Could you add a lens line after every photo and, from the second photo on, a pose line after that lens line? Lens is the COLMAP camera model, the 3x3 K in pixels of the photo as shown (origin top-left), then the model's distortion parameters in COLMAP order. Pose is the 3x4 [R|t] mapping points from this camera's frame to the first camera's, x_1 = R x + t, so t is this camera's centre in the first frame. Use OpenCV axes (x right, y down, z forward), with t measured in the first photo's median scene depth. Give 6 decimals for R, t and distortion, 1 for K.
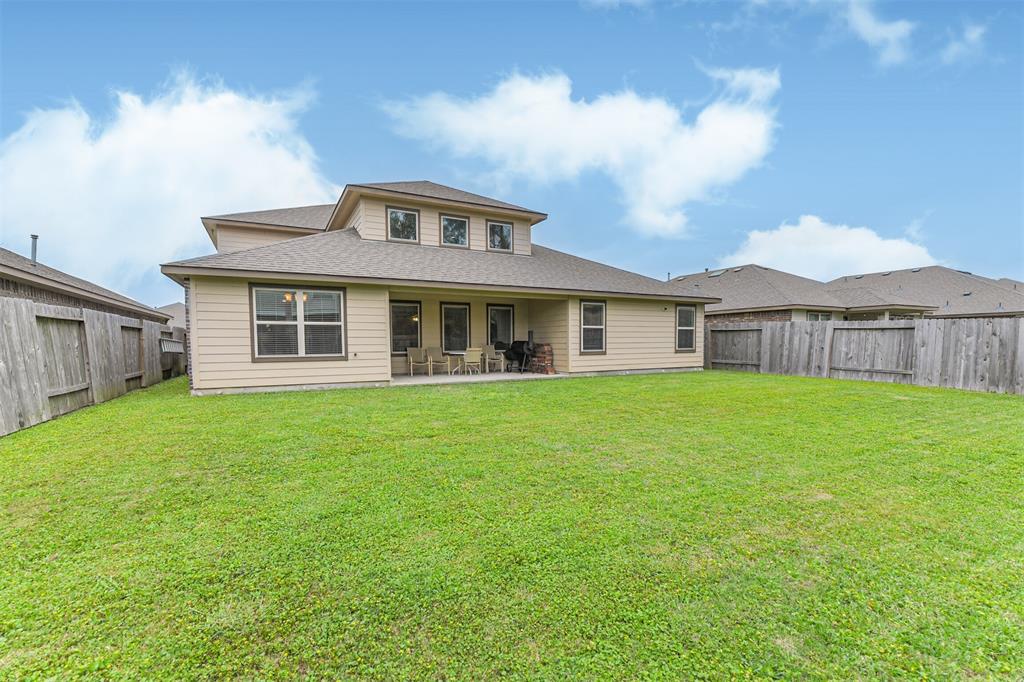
lens RADIAL K [[444.5, 0, 517.0], [0, 444.5, 356.2], [0, 0, 1]] dist [0.018854, -0.000290]
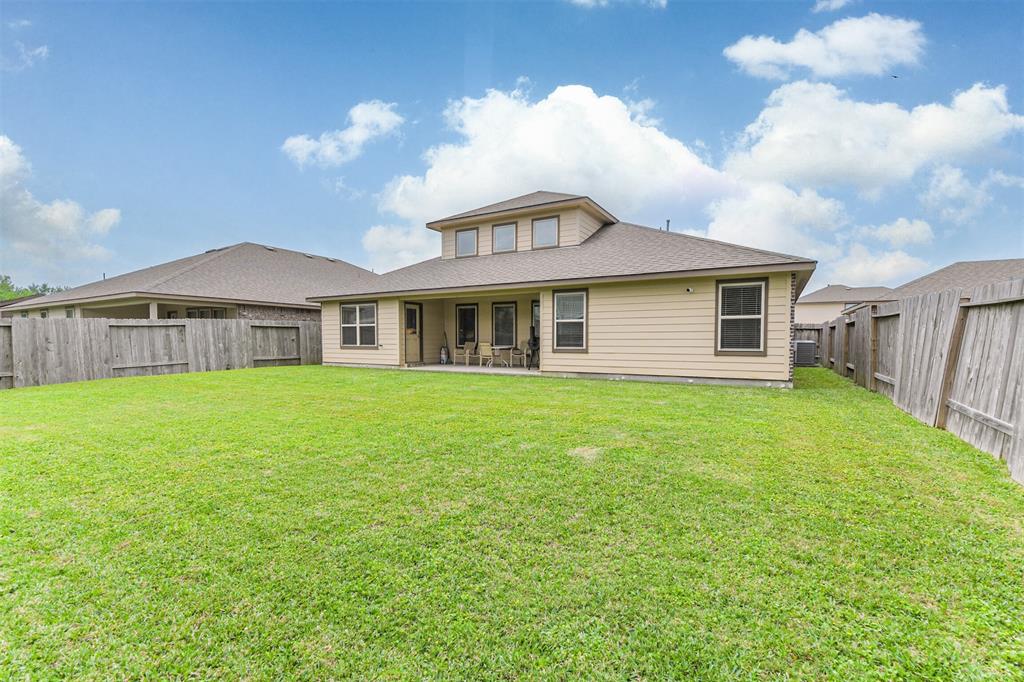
lens RADIAL K [[444.5, 0, 517.0], [0, 444.5, 356.2], [0, 0, 1]] dist [0.018854, -0.000290]
pose [[0.536574, 0.039673, -0.842920, 0.860132], [-0.028317, 0.999178, 0.029002, -0.019119], [0.843378, 0.008308, 0.537257, 0.452054]]
